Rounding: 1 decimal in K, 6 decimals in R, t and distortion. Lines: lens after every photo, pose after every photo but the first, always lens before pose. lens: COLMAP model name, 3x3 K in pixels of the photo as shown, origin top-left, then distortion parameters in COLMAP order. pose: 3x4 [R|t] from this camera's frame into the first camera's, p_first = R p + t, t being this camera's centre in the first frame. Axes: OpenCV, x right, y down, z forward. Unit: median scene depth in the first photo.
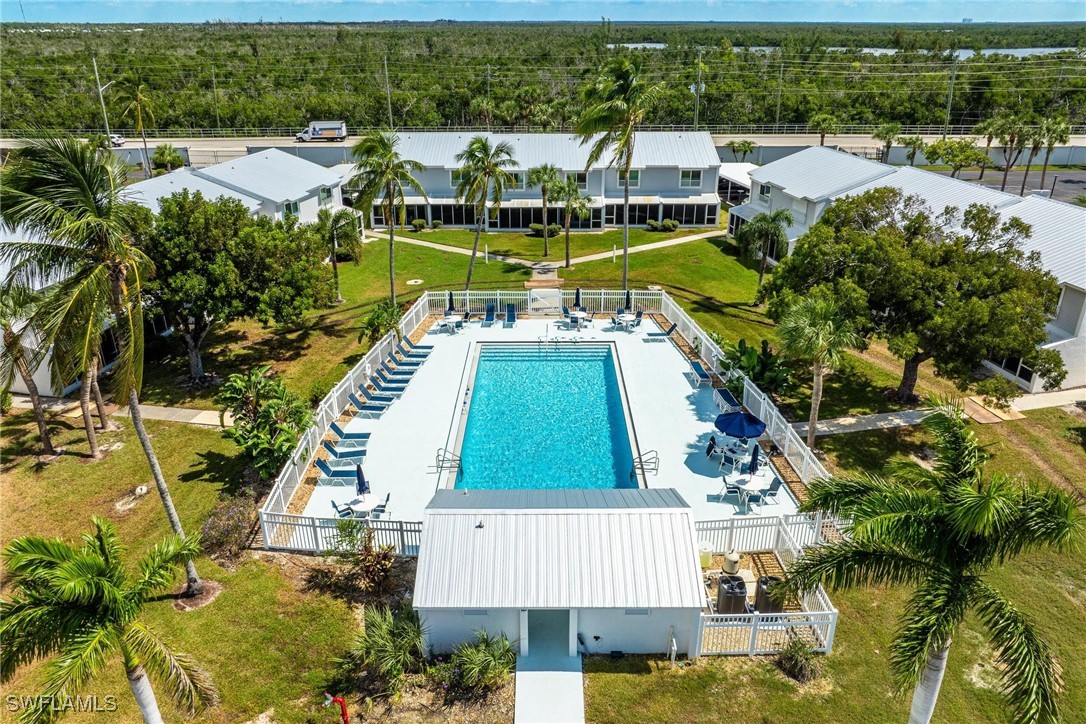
lens RADIAL K [[773.5, 0, 543.9], [0, 773.5, 341.1], [0, 0, 1]] dist [-0.016966, -0.003381]
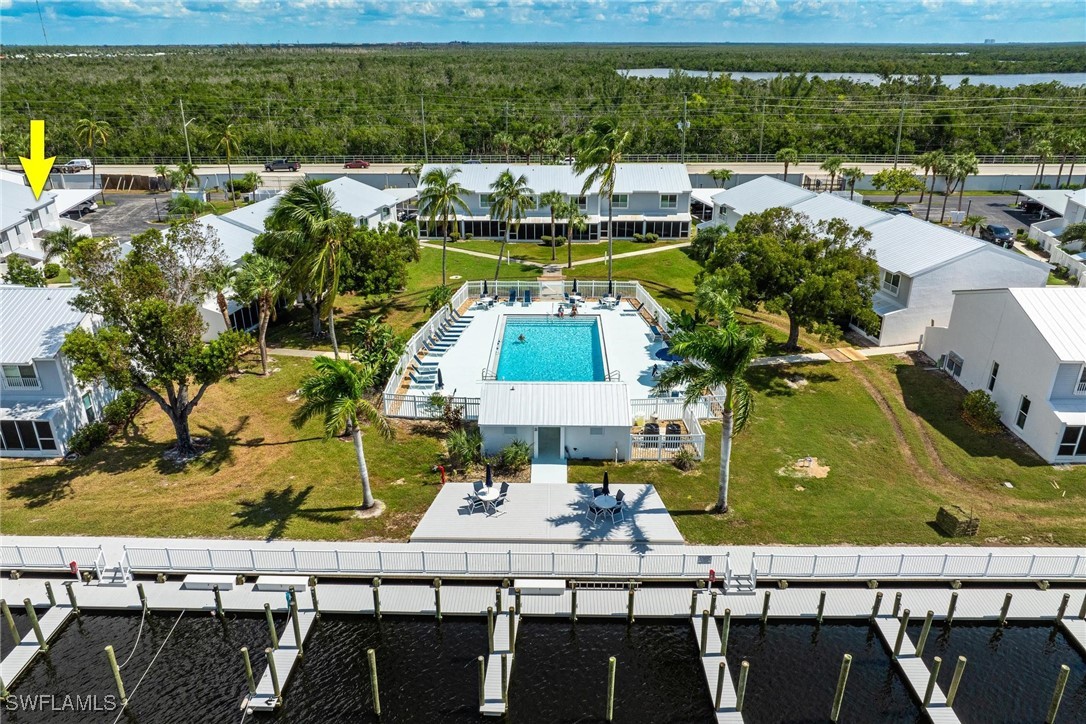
lens RADIAL K [[771.4, 0, 543.0], [0, 771.4, 362.0], [0, 0, 1]] dist [0.000289, -0.044188]
pose [[0.999843, 0.006754, -0.016355, 0.008736], [-0.006781, 0.999976, -0.001576, 0.077917], [0.016344, 0.001686, 0.999865, -0.368583]]
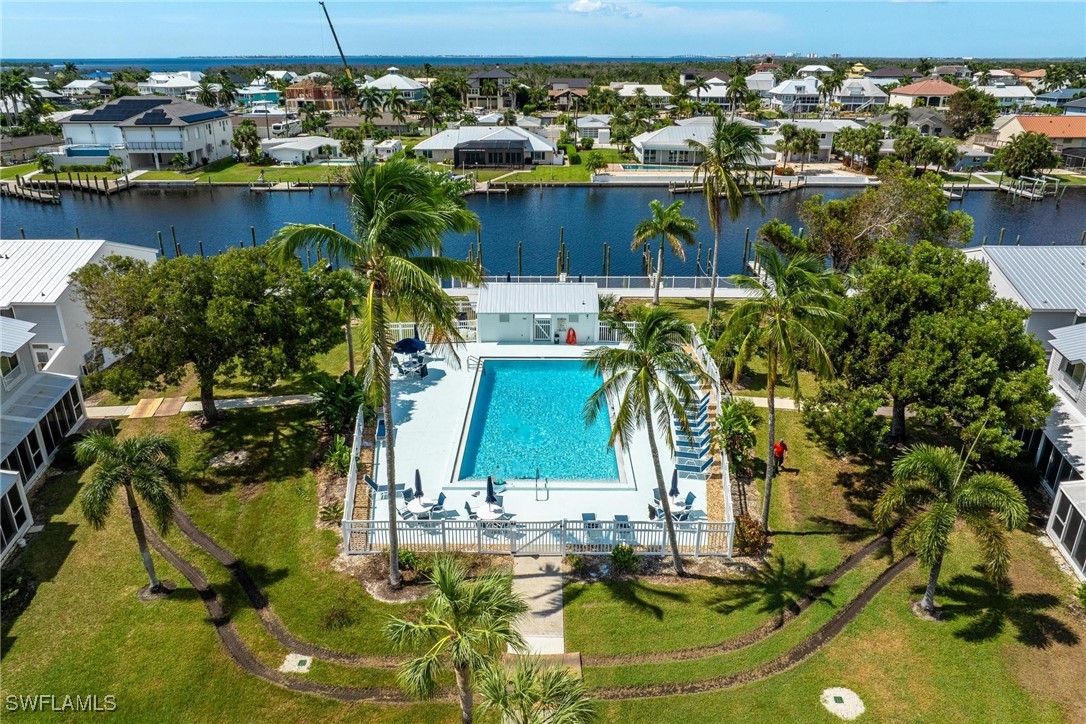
lens RADIAL K [[771.4, 0, 543.0], [0, 771.4, 362.0], [0, 0, 1]] dist [0.000289, -0.044188]
pose [[-0.999939, 0.000276, 0.011084, -0.008810], [0.007970, 0.712831, 0.701291, -0.545308], [-0.007708, 0.701336, -0.712789, 1.264187]]
